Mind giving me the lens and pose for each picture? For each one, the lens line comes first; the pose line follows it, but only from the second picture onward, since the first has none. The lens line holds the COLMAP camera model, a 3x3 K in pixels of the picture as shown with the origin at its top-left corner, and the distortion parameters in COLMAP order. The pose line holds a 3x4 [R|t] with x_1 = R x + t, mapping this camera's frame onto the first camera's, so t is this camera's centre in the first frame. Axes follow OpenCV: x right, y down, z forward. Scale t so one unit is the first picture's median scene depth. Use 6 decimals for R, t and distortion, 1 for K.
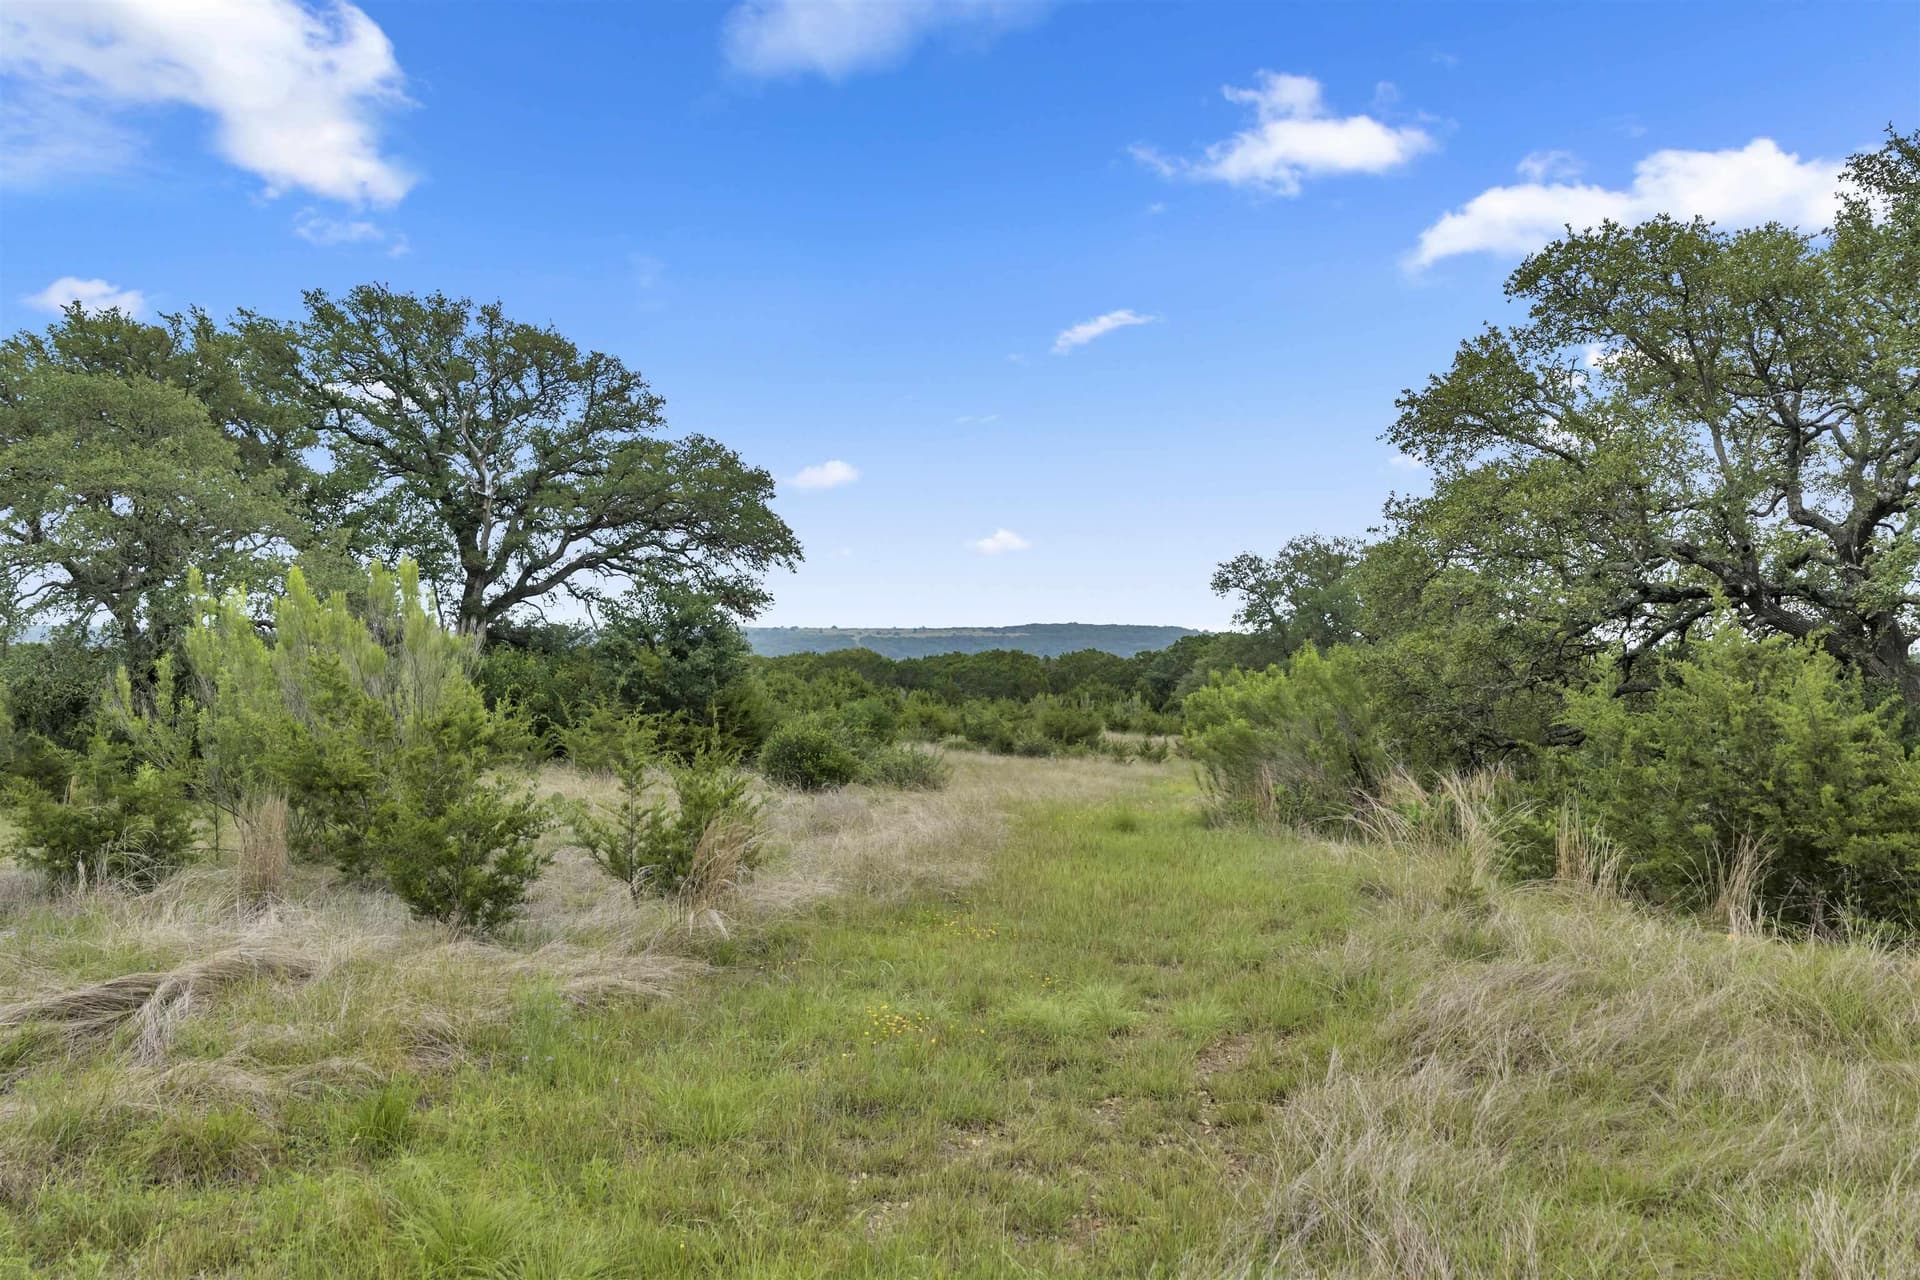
lens RADIAL K [[1592.3, 0, 948.2], [0, 1592.3, 649.8], [0, 0, 1]] dist [0.001476, -0.004670]
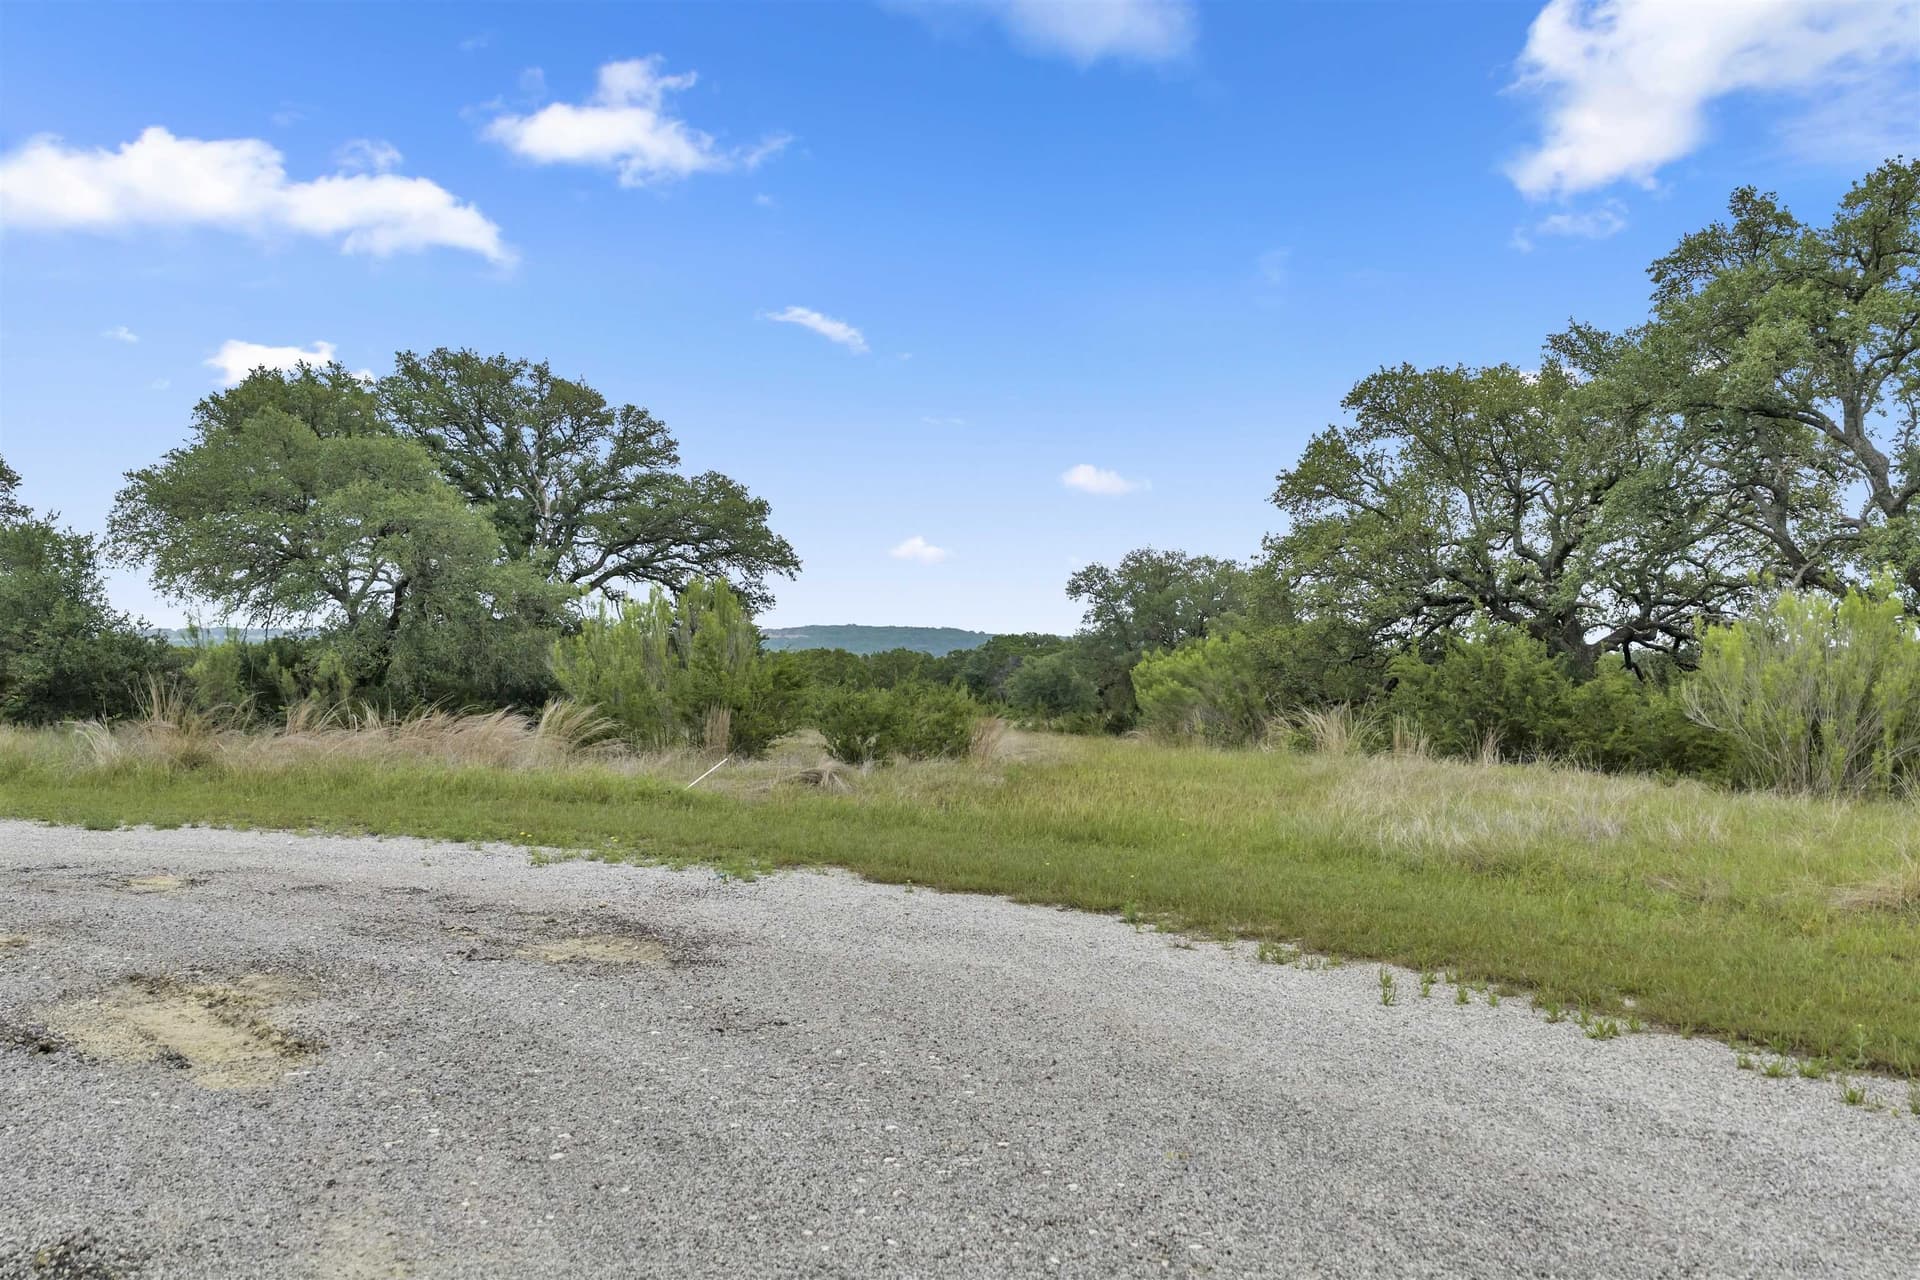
lens RADIAL K [[1592.7, 0, 950.1], [0, 1592.7, 654.6], [0, 0, 1]] dist [0.015101, -0.028254]
pose [[0.989824, -0.000129, 0.142299, -0.241992], [-0.000106, 0.999999, 0.001649, 0.015298], [-0.142299, -0.001647, 0.989822, -0.470124]]
